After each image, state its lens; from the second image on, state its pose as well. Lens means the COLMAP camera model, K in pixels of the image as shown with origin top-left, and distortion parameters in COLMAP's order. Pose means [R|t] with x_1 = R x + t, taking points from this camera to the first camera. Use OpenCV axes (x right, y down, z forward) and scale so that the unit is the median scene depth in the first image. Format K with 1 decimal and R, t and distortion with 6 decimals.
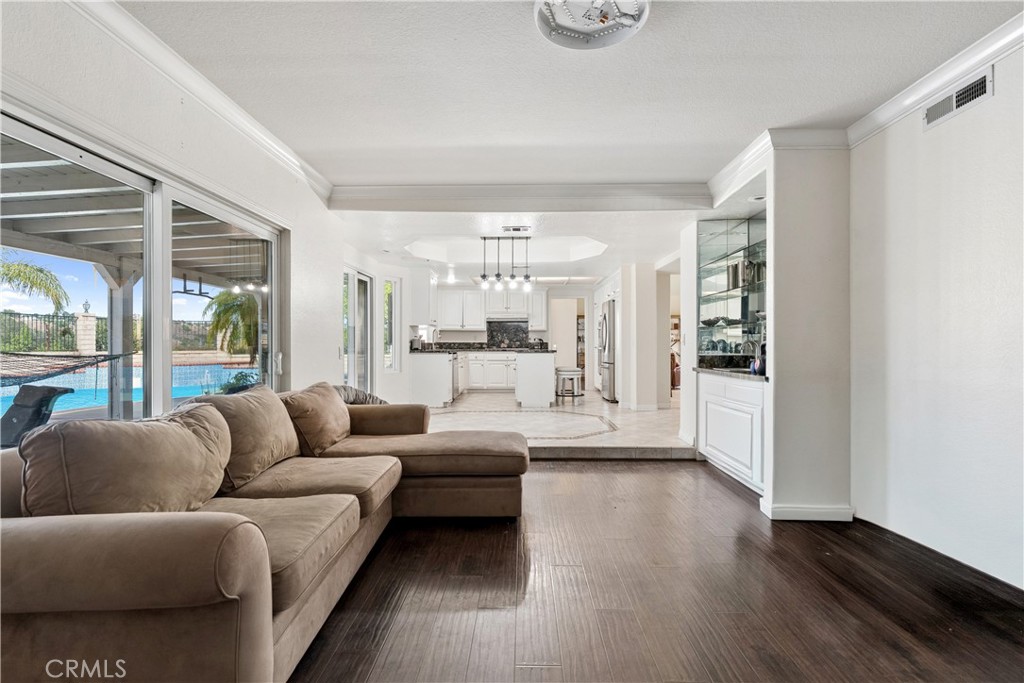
lens RADIAL K [[496.3, 0, 521.4], [0, 496.3, 344.8], [0, 0, 1]] dist [-0.002923, 0.001530]
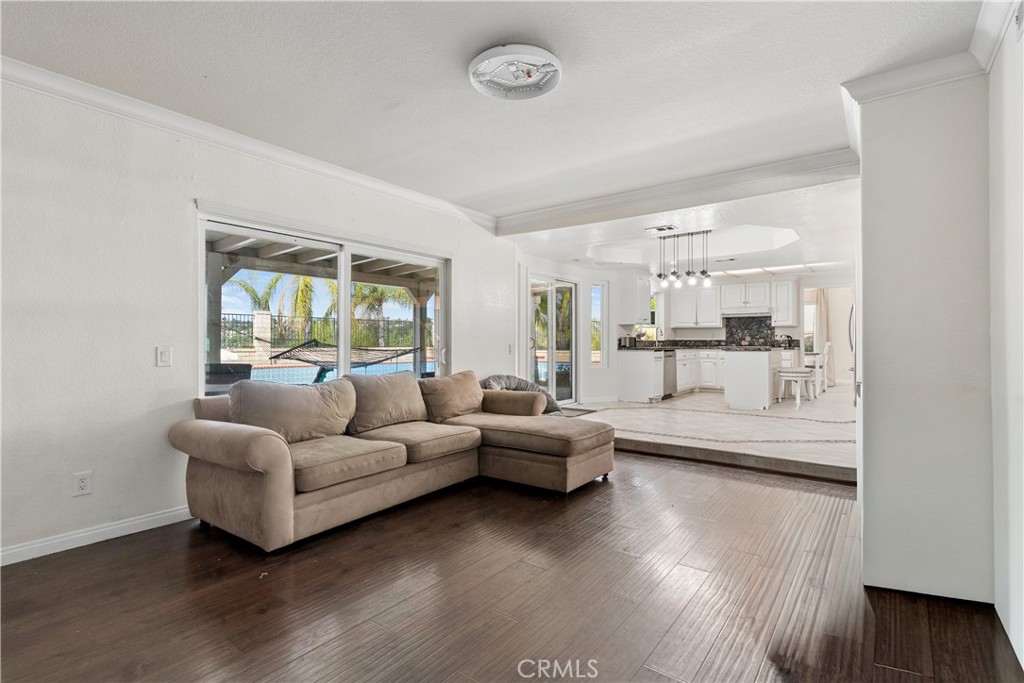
lens RADIAL K [[496.3, 0, 512.4], [0, 496.3, 339.5], [0, 0, 1]] dist [-0.002923, 0.001530]
pose [[0.800274, -0.002626, -0.599628, 0.234030], [-0.000214, 0.999989, -0.004665, -0.001133], [0.599634, 0.003861, 0.800265, 0.002251]]
